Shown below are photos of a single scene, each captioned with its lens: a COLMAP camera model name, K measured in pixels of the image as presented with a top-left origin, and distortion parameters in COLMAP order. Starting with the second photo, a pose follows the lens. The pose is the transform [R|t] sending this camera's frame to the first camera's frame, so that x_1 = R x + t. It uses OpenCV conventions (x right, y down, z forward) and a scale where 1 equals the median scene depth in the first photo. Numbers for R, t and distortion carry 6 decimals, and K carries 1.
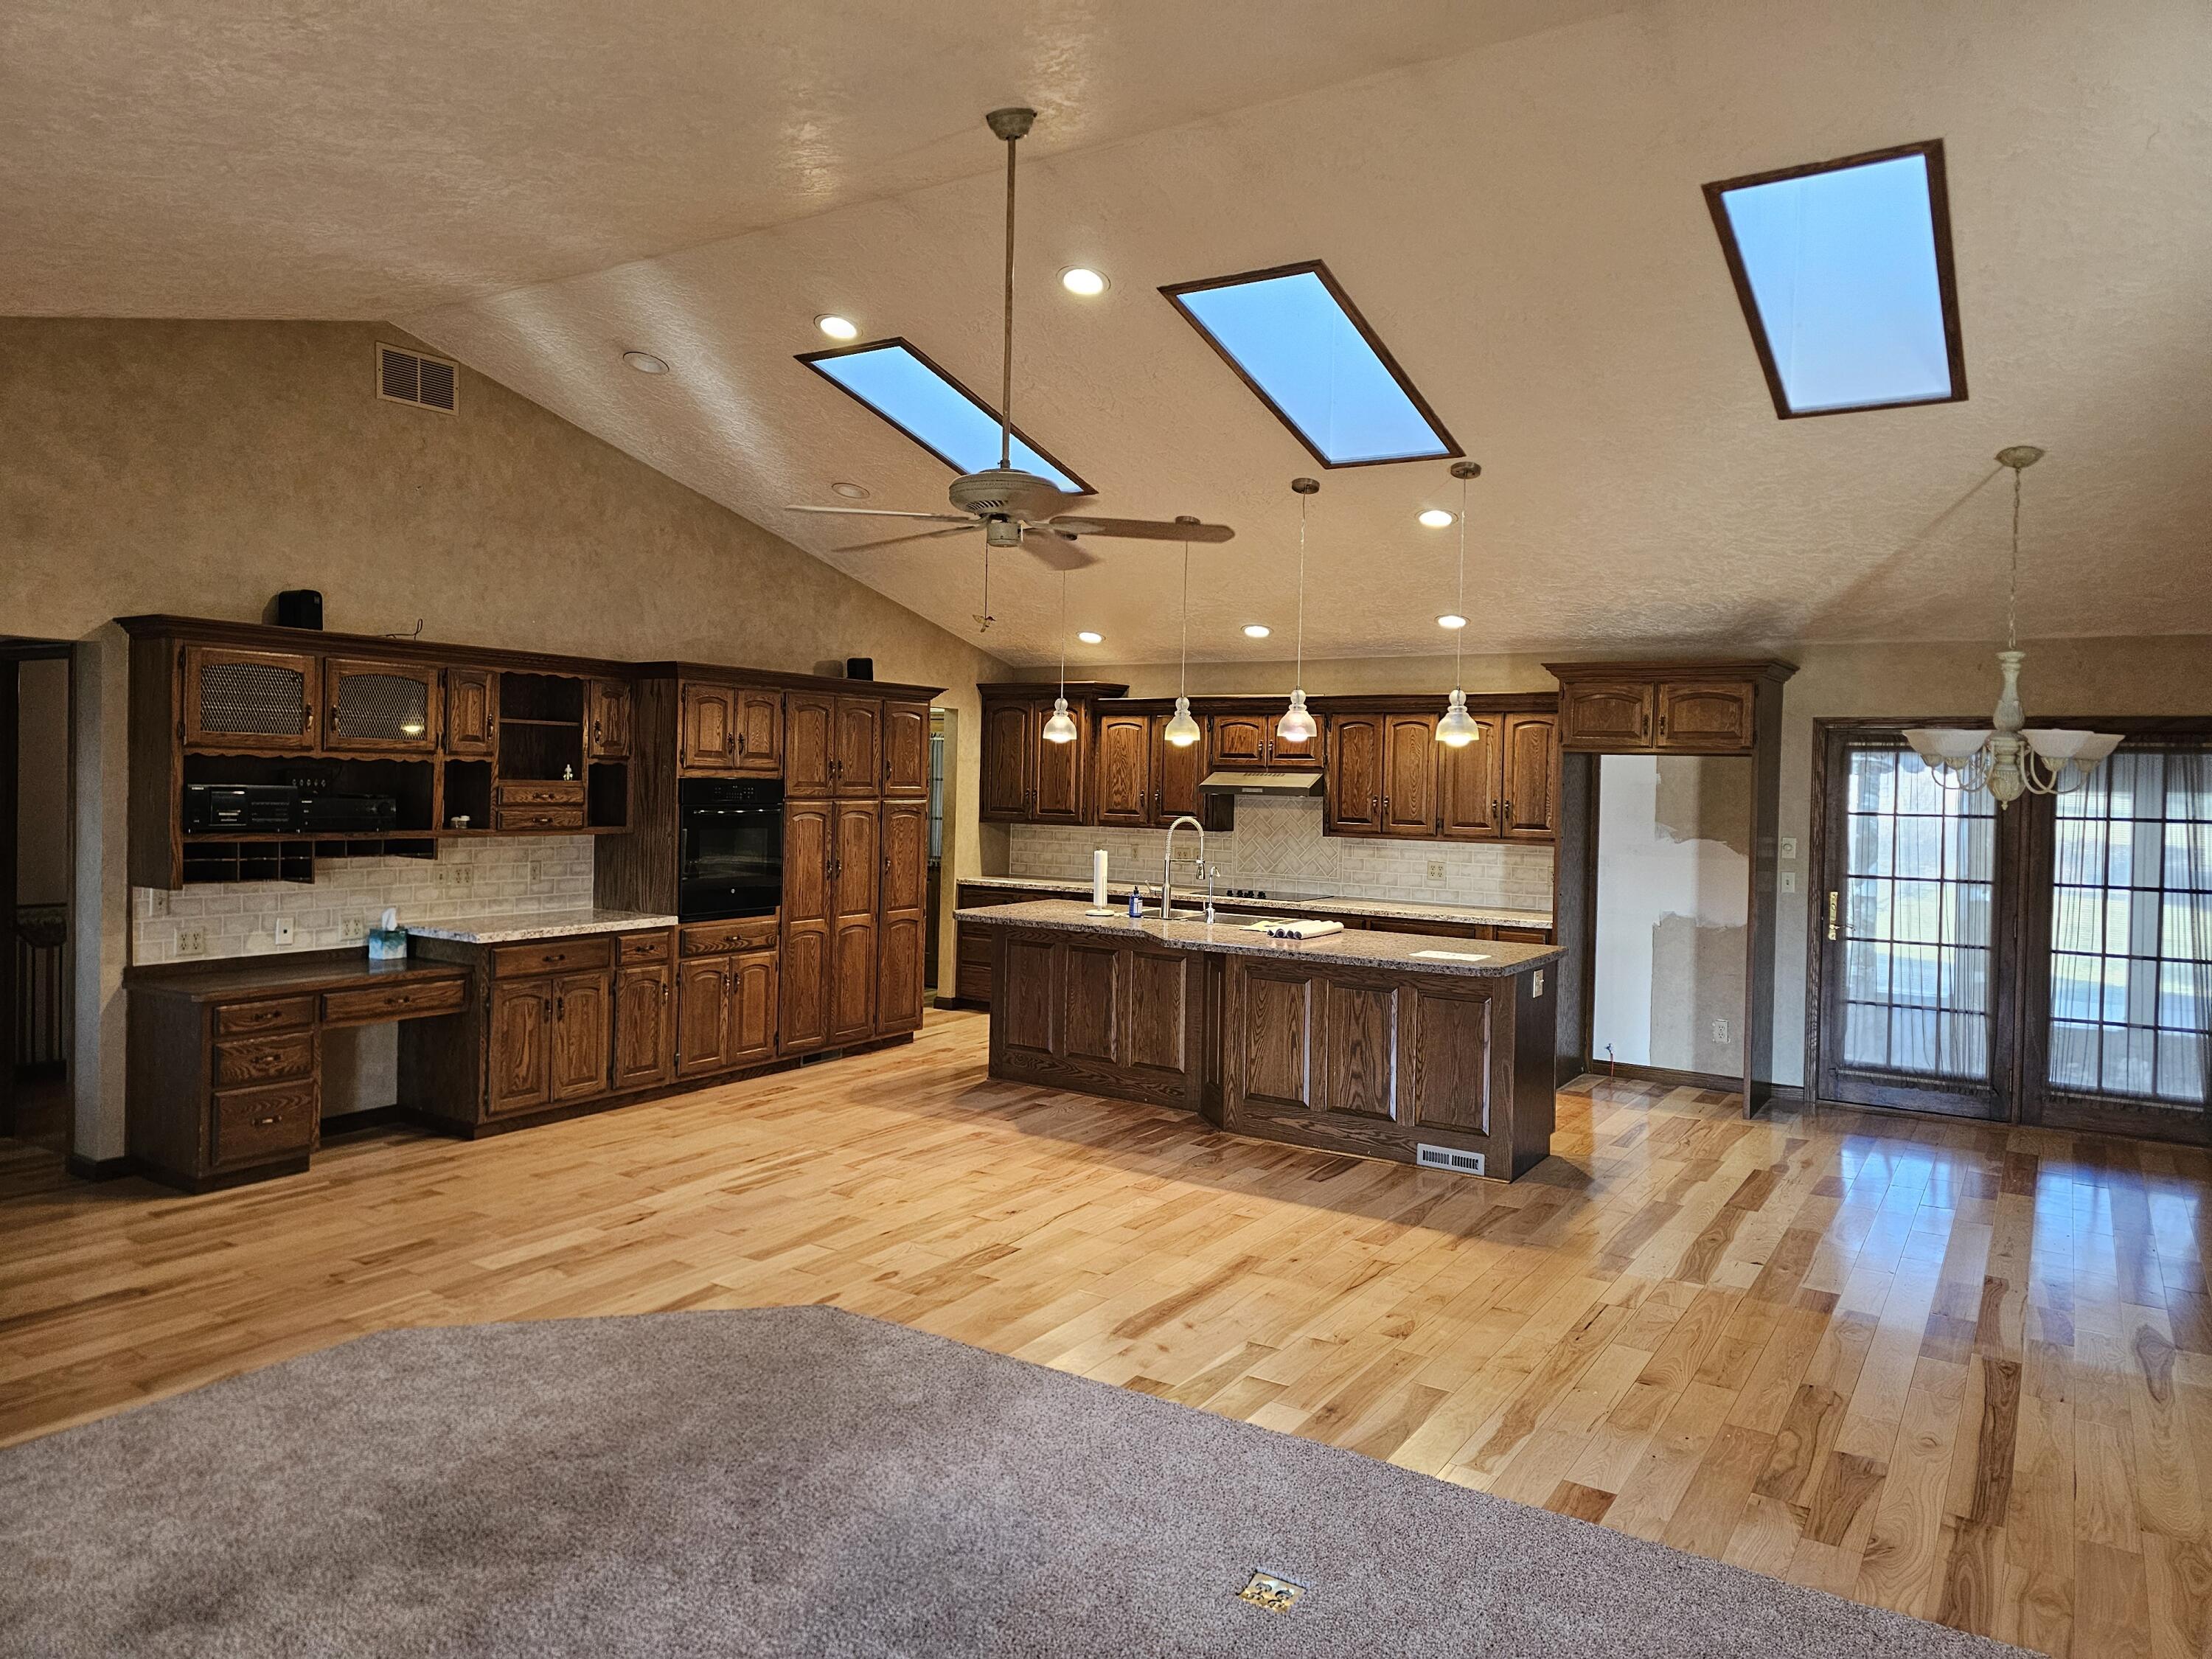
lens RADIAL K [[1485.2, 0, 1103.9], [0, 1485.2, 810.0], [0, 0, 1]] dist [0.037733, -0.034188]
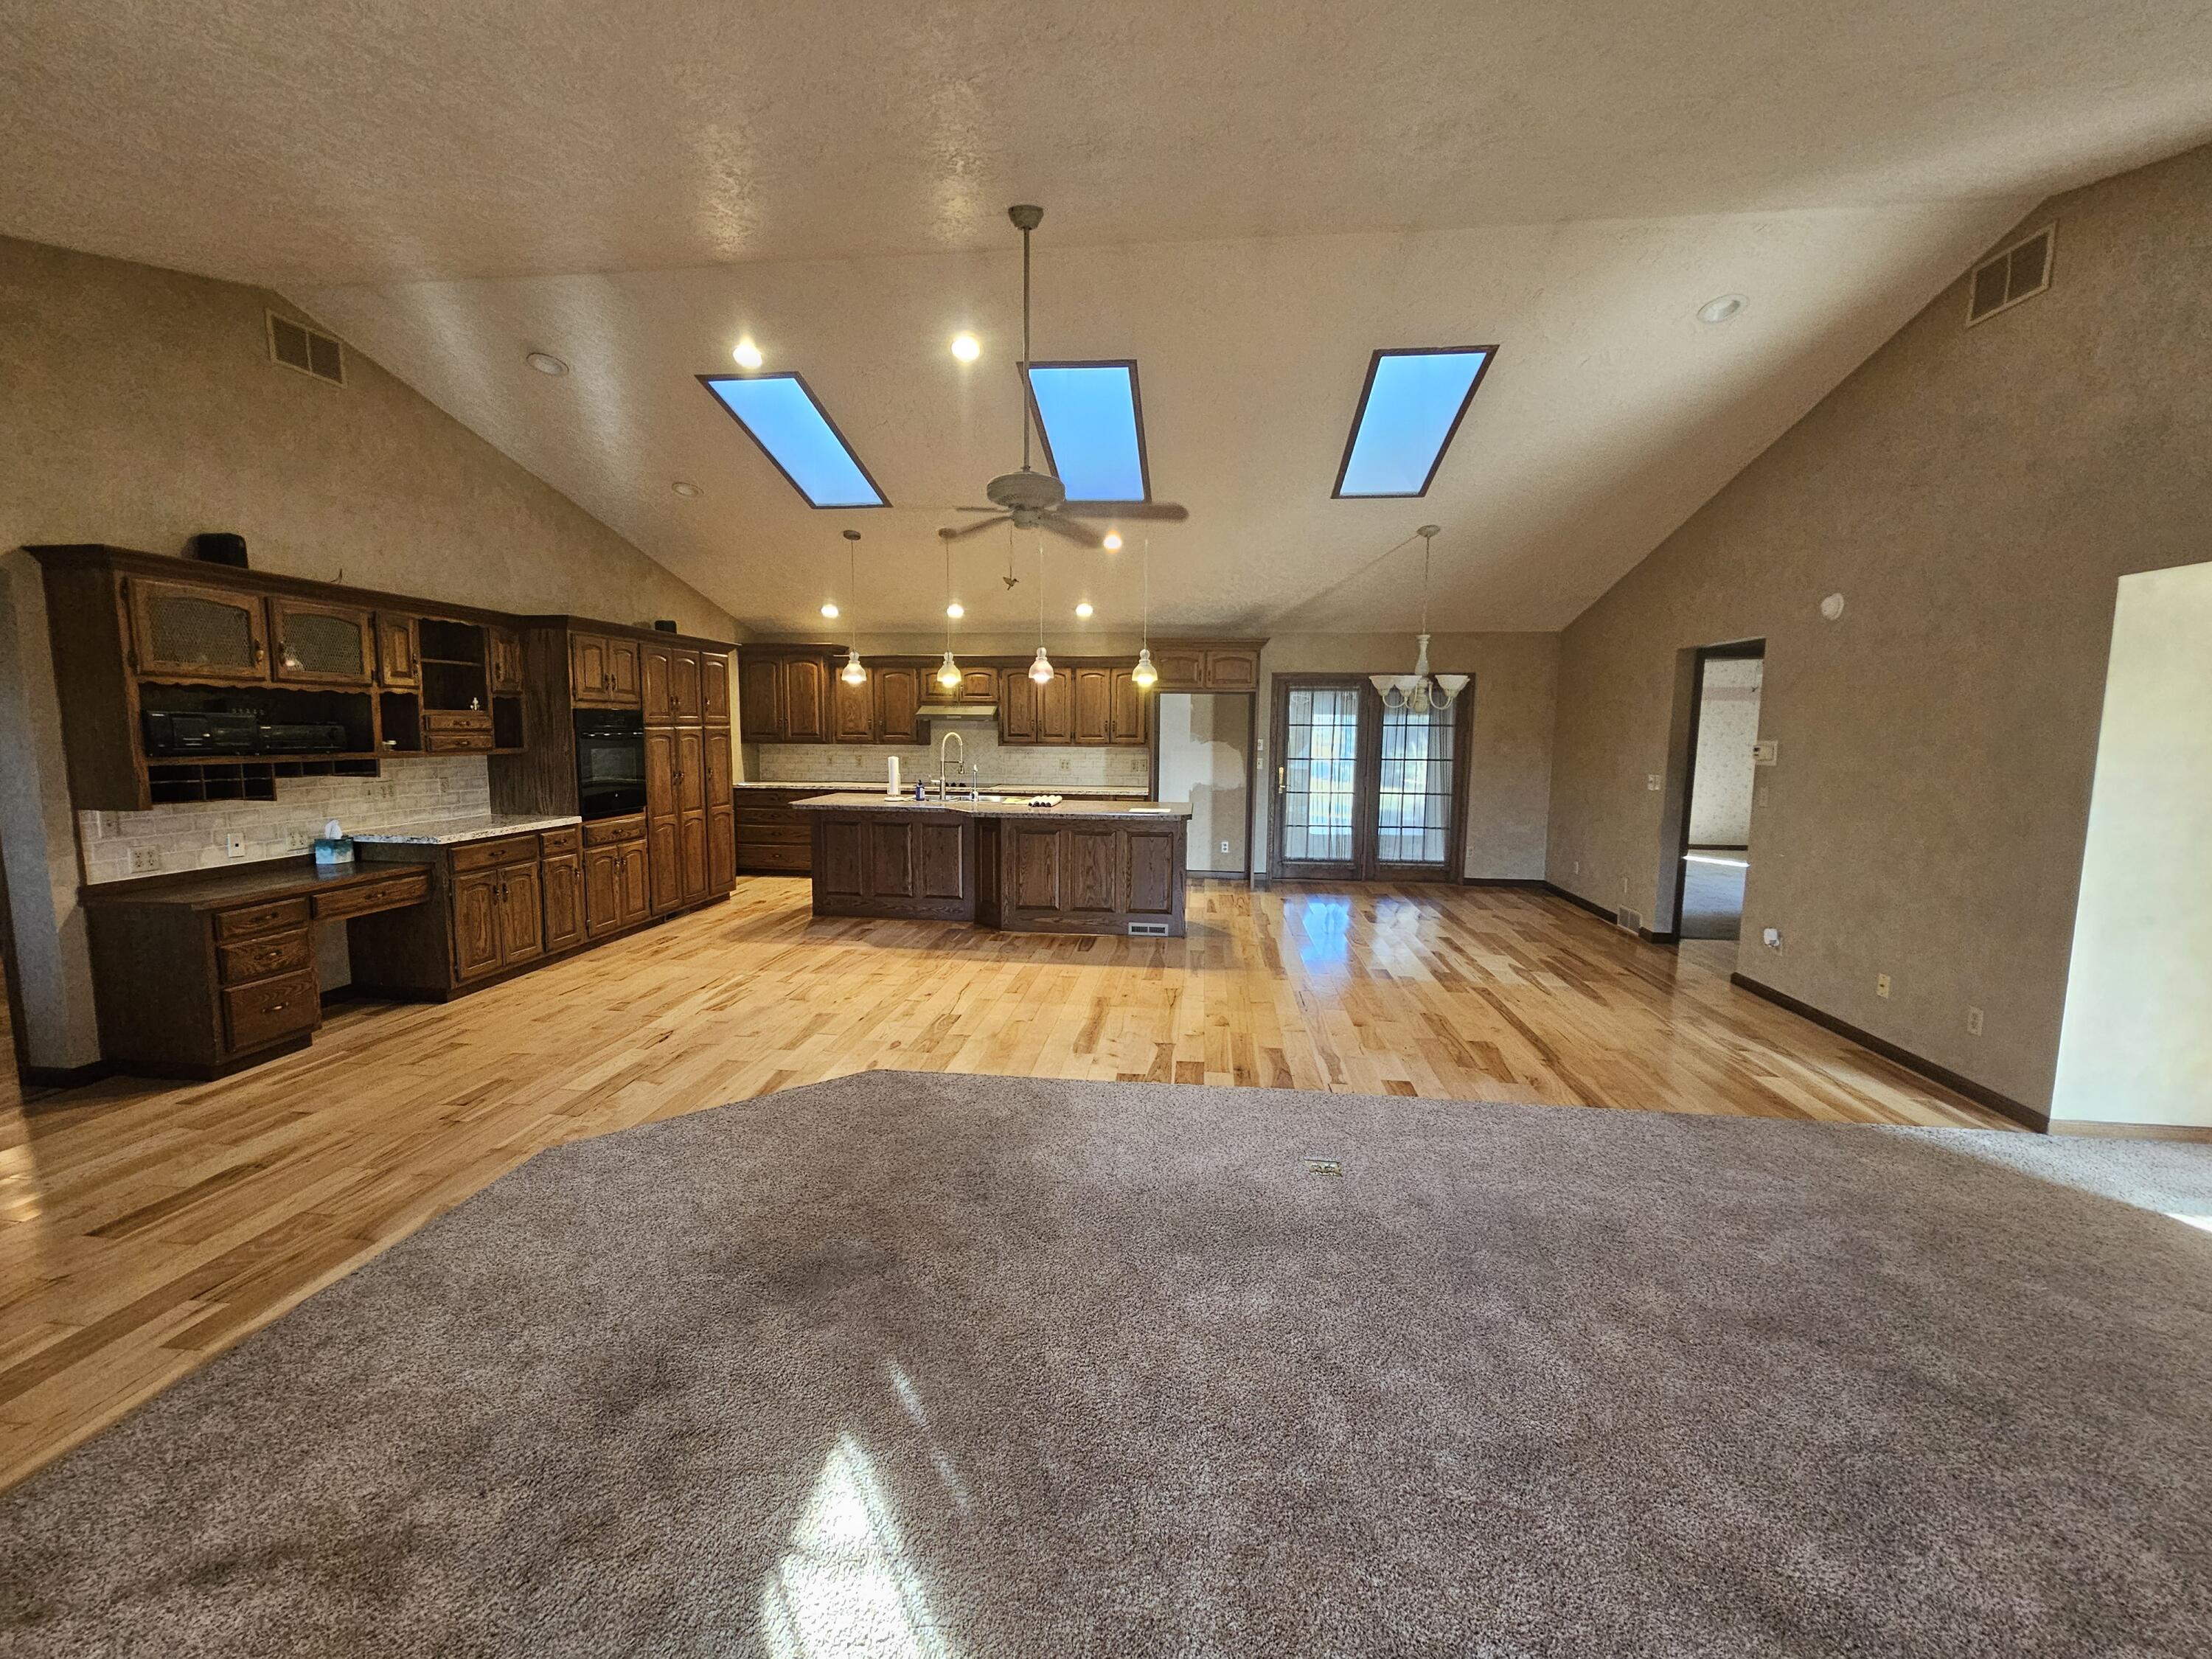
lens RADIAL K [[905.6, 0, 1102.8], [0, 905.6, 835.1], [0, 0, 1]] dist [-0.004138, -0.000488]
pose [[0.896471, -0.066772, 0.438043, -0.260538], [0.020898, 0.993852, 0.108727, 0.013620], [-0.442610, -0.088317, 0.892355, 0.109427]]
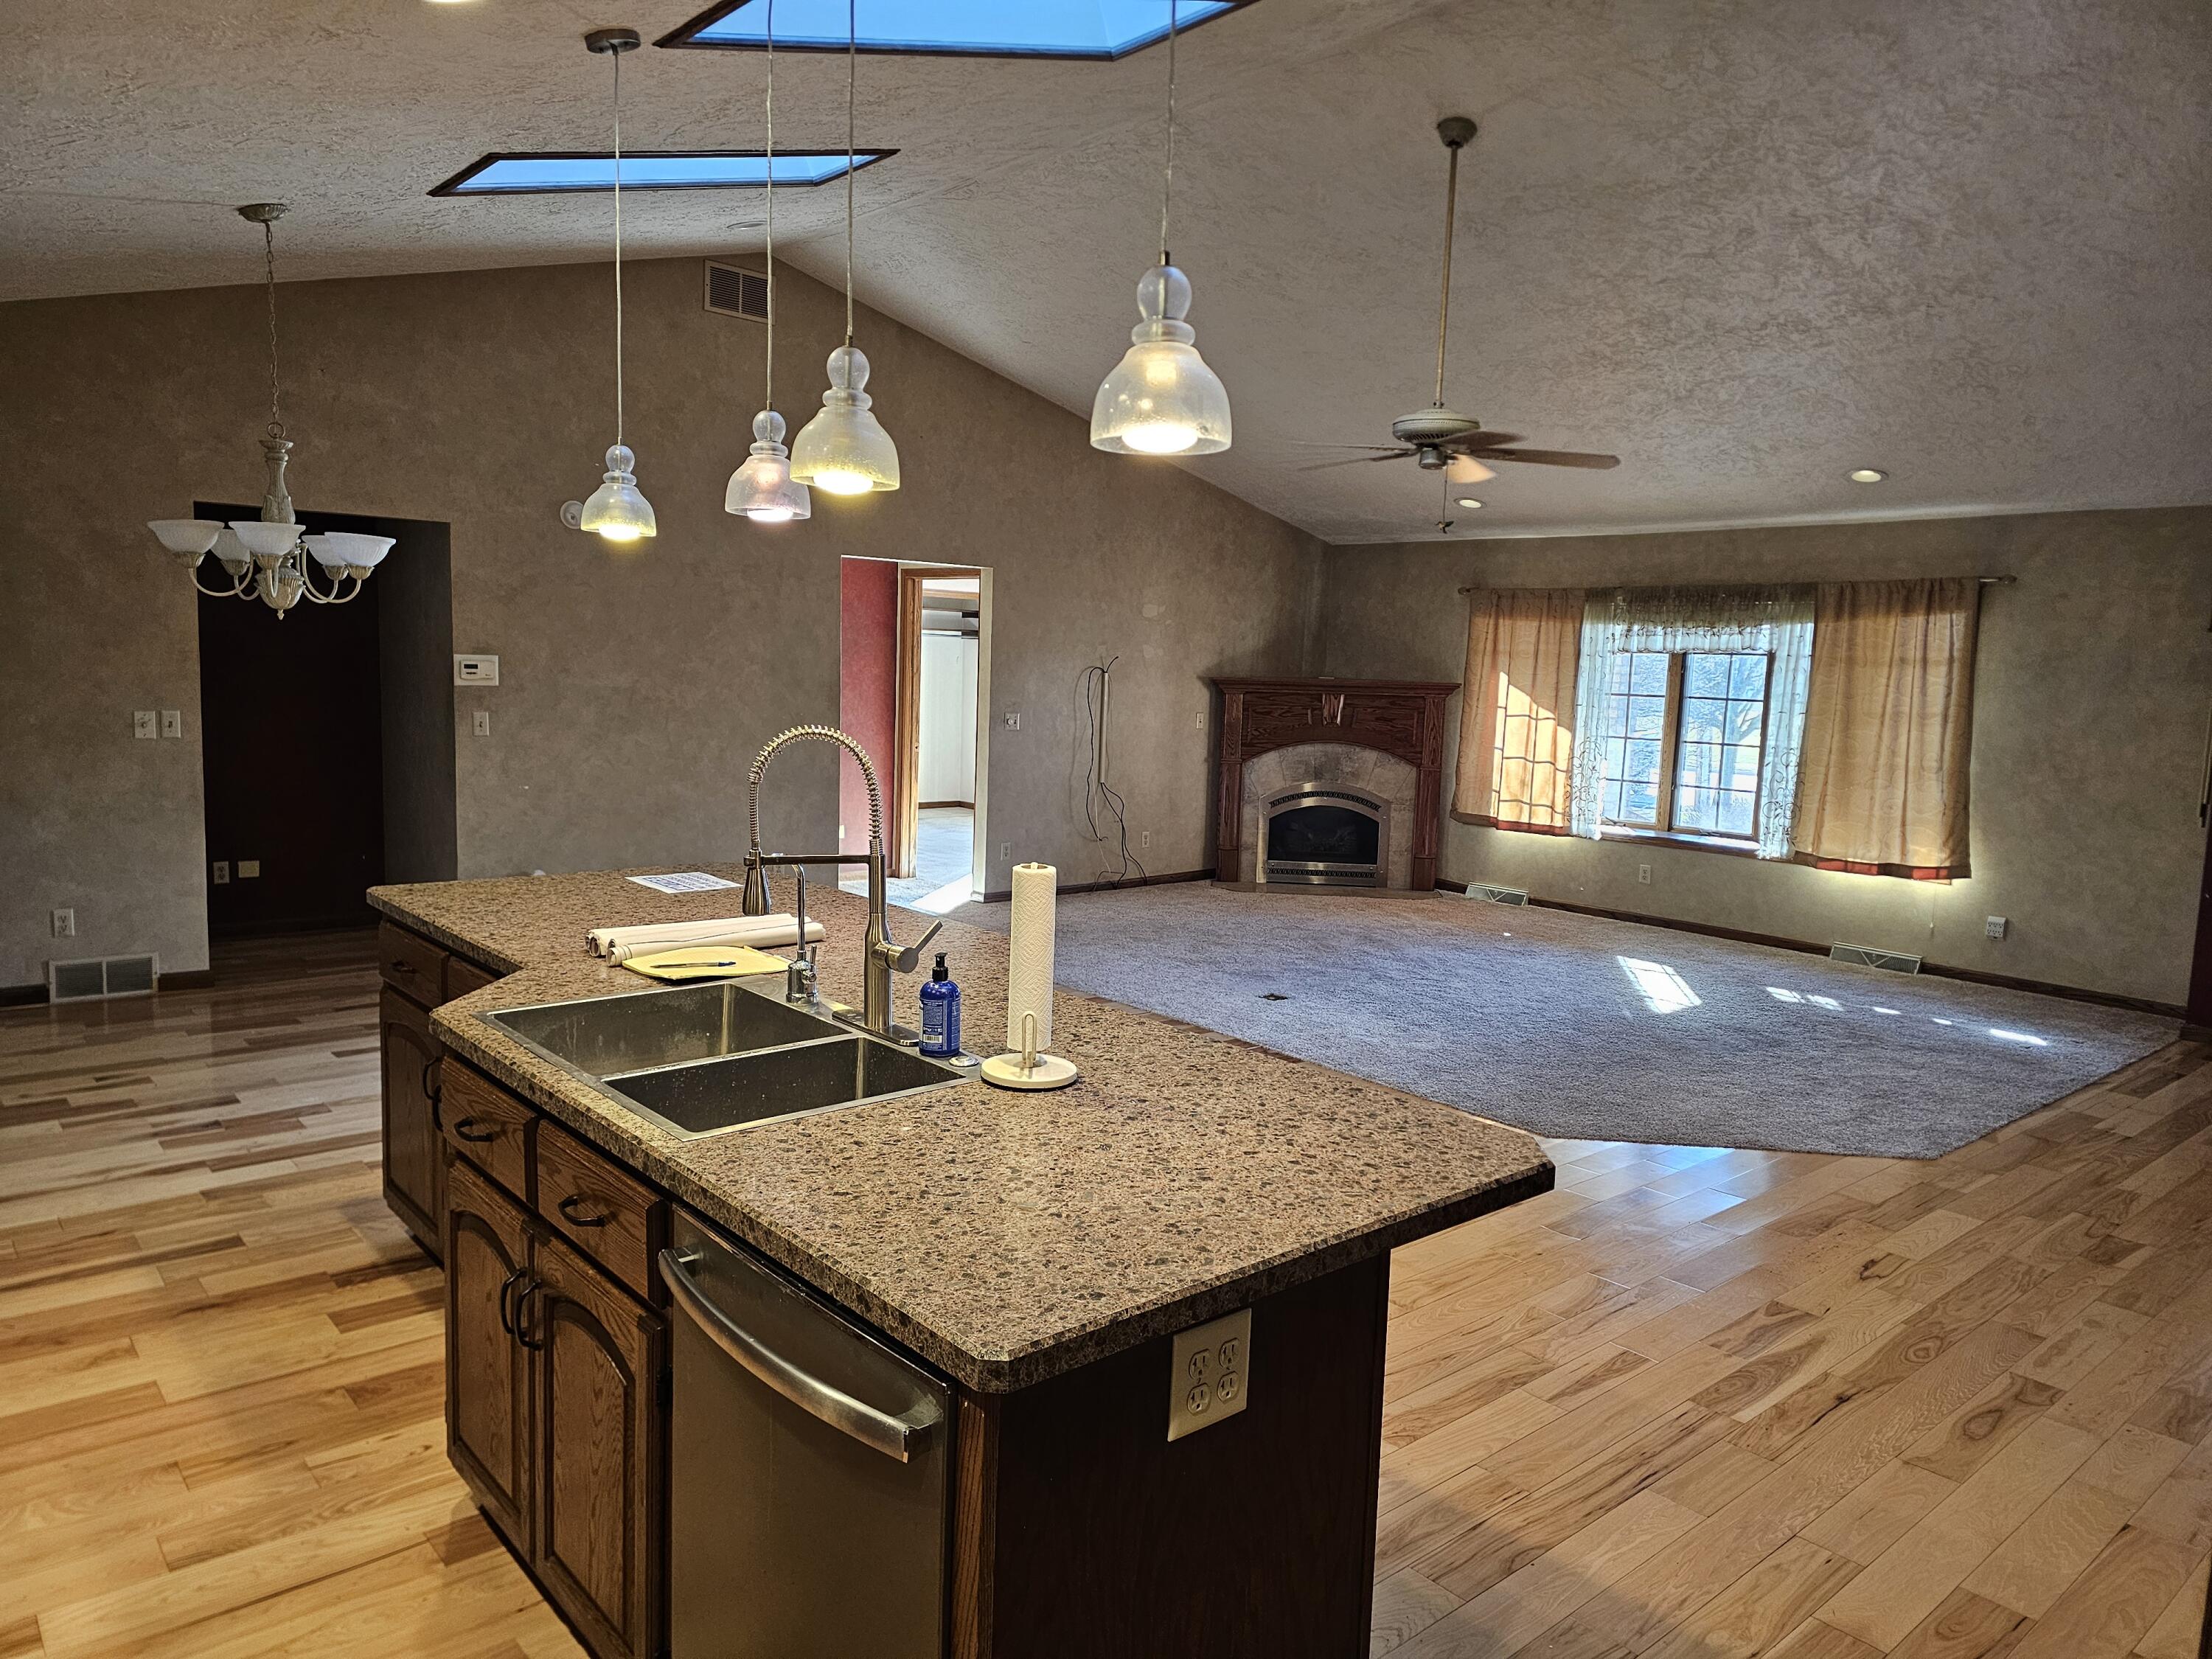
lens RADIAL K [[1485.2, 0, 1097.5], [0, 1485.2, 820.5], [0, 0, 1]] dist [0.037733, -0.034188]
pose [[-0.958421, -0.082849, 0.273066, -0.113340], [-0.046084, 0.989302, 0.138410, -0.023442], [-0.281612, 0.120071, -0.951986, 1.530031]]
